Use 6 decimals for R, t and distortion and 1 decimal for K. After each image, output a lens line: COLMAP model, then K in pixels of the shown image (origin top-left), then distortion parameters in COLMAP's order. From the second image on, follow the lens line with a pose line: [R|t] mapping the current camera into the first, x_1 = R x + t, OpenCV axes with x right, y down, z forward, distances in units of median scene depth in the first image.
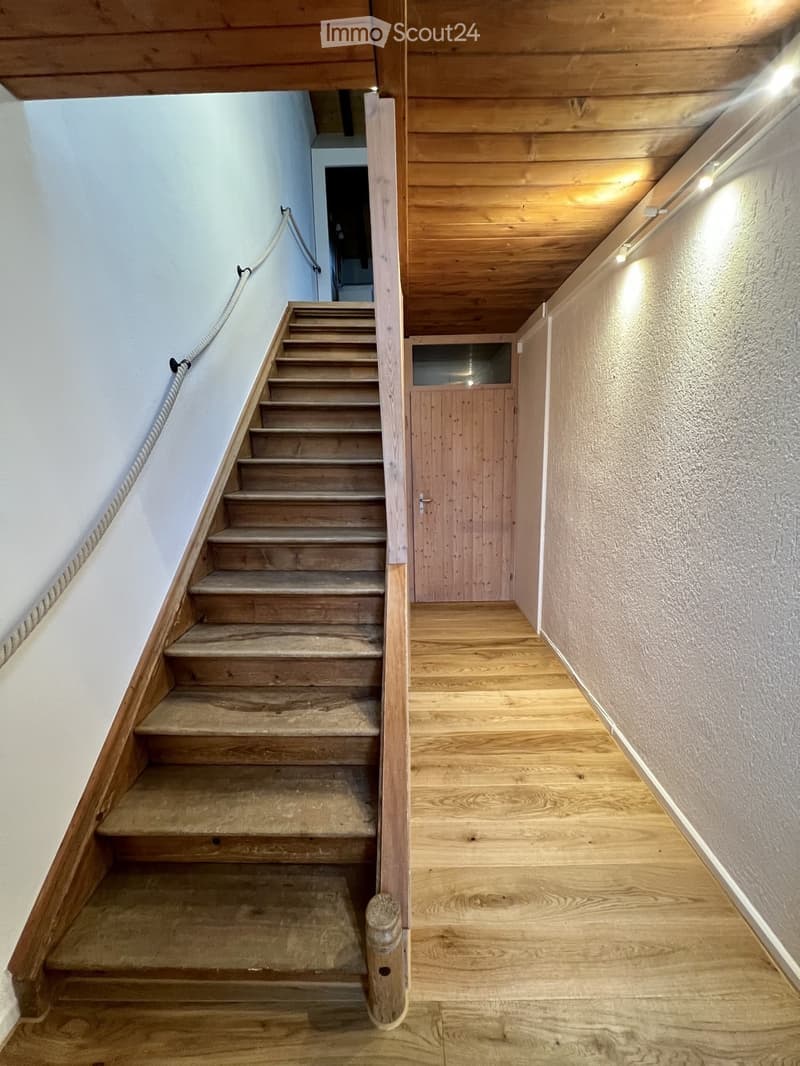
lens RADIAL K [[423.3, 0, 401.6], [0, 423.3, 531.6], [0, 0, 1]] dist [-0.000195, 0.000011]
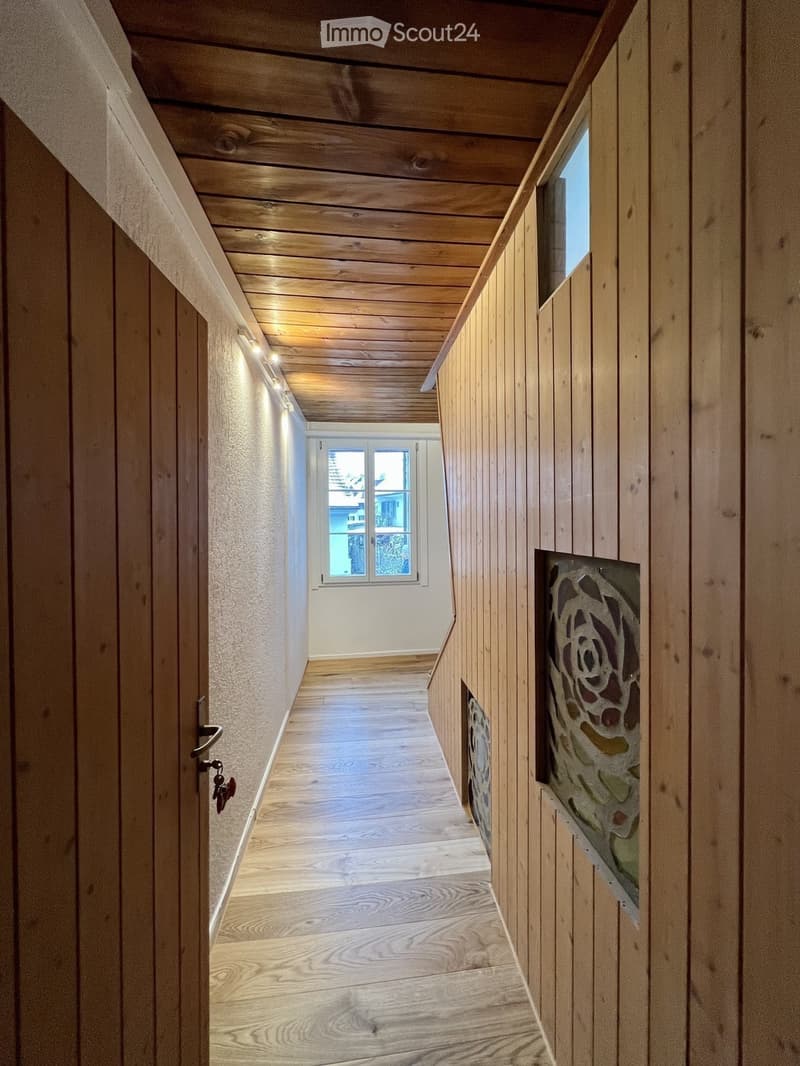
lens RADIAL K [[423.3, 0, 401.7], [0, 423.3, 528.6], [0, 0, 1]] dist [-0.000195, 0.000011]
pose [[-0.991985, 0.026721, -0.123501, 0.277022], [0.000784, 0.978667, 0.205452, -0.376008], [0.126356, 0.203709, -0.970843, 1.921561]]
